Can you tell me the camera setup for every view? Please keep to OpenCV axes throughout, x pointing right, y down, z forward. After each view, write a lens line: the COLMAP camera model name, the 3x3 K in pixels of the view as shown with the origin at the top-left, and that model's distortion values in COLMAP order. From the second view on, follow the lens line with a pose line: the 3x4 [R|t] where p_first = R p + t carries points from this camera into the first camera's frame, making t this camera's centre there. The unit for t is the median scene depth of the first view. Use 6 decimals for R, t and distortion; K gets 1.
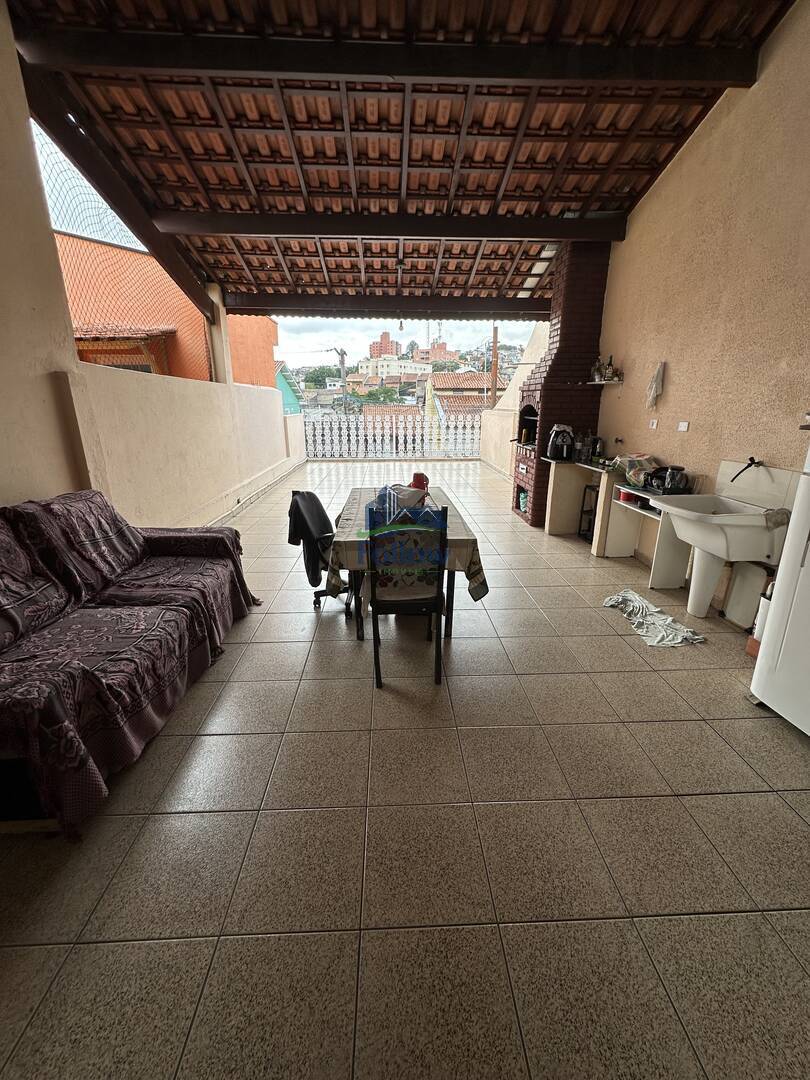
lens RADIAL K [[430.2, 0, 406.1], [0, 430.2, 538.1], [0, 0, 1]] dist [-0.002320, 0.000084]
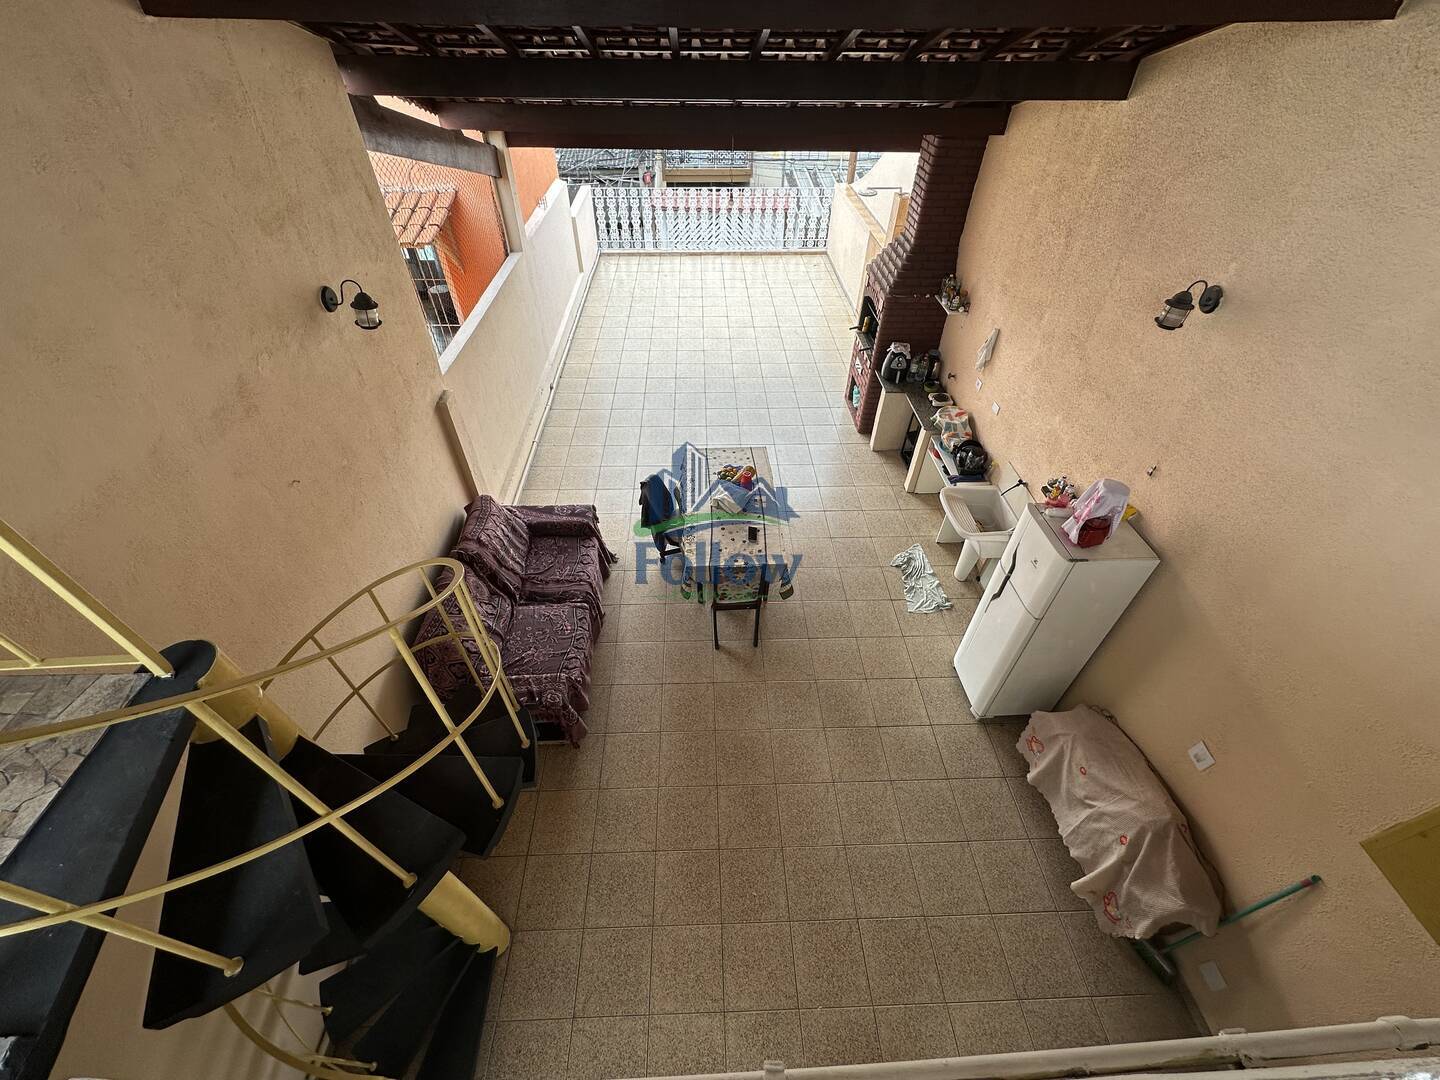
lens RADIAL K [[573.7, 0, 720.1], [0, 573.7, 532.9], [0, 0, 1]] dist [-0.002320, 0.000084]
pose [[0.999859, 0.015579, 0.006222, -0.050355], [-0.016726, 0.897255, 0.441195, -0.657463], [0.001291, -0.441237, 0.897390, -0.461693]]
